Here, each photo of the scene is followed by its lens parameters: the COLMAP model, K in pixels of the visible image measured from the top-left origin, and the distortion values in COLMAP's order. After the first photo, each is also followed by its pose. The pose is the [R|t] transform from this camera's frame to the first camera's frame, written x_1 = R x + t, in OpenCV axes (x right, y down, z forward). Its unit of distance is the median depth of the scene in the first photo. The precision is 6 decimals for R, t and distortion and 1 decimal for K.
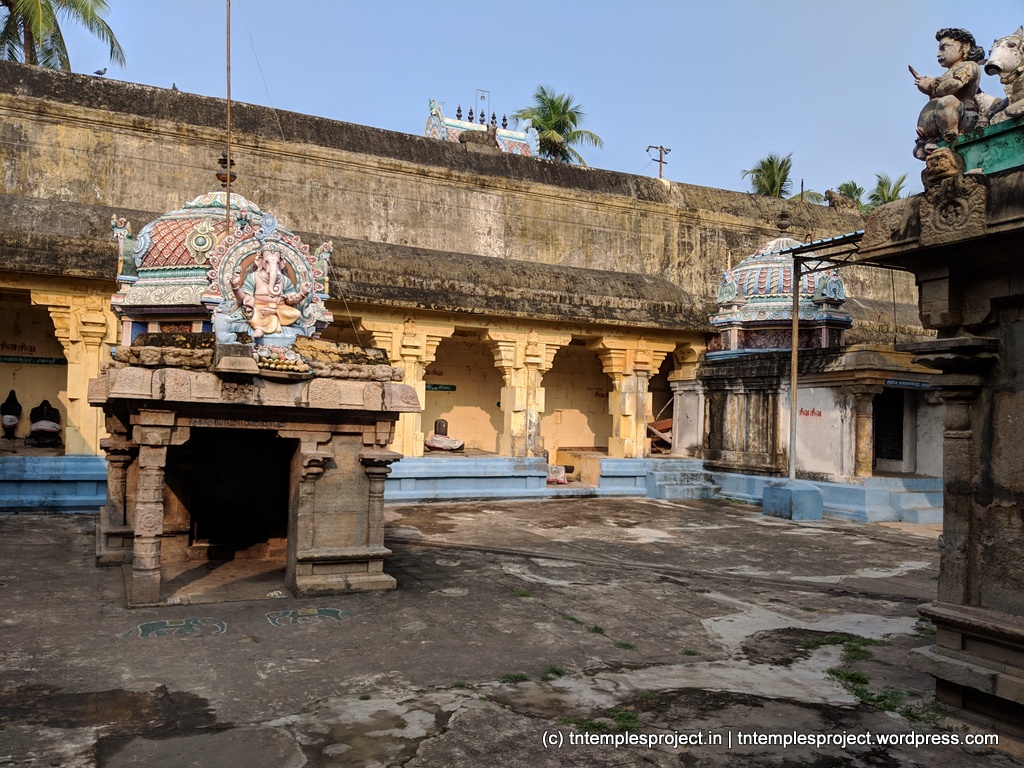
lens RADIAL K [[840.8, 0, 509.9], [0, 840.8, 391.0], [0, 0, 1]] dist [0.009161, -0.023492]
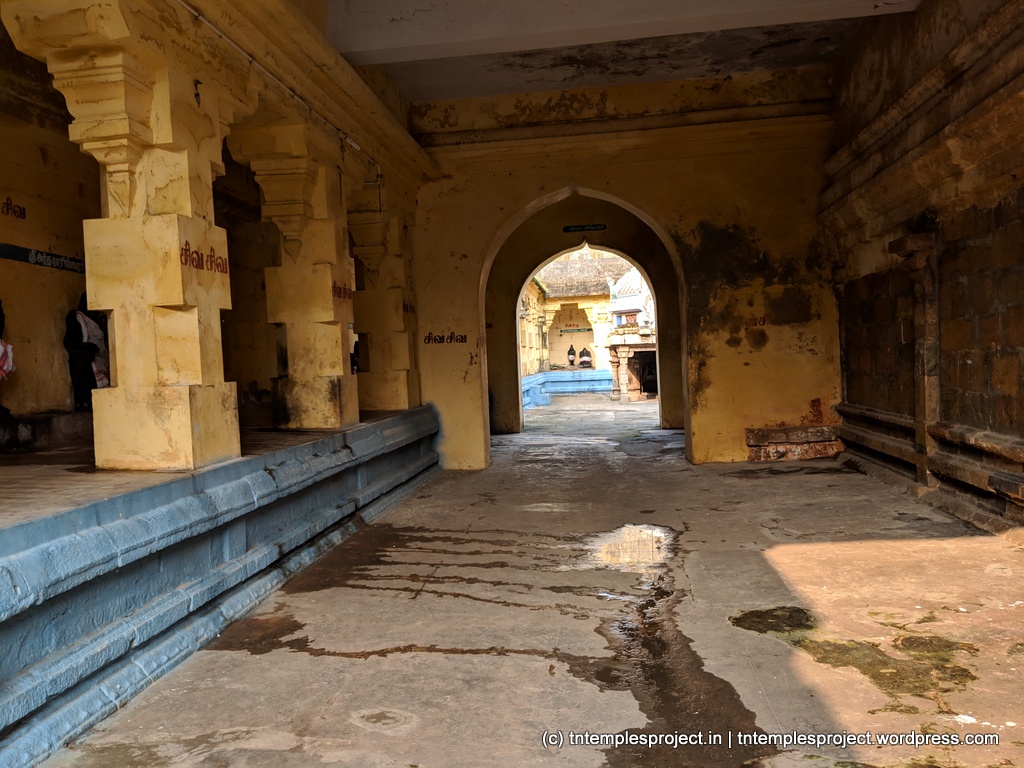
lens RADIAL K [[840.8, 0, 511.0], [0, 840.8, 385.6], [0, 0, 1]] dist [0.009161, -0.023492]
pose [[0.844282, -0.039891, -0.534413, 0.566357], [0.075166, 0.996183, 0.044389, -0.003368], [0.530602, -0.077647, 0.844057, -1.193658]]
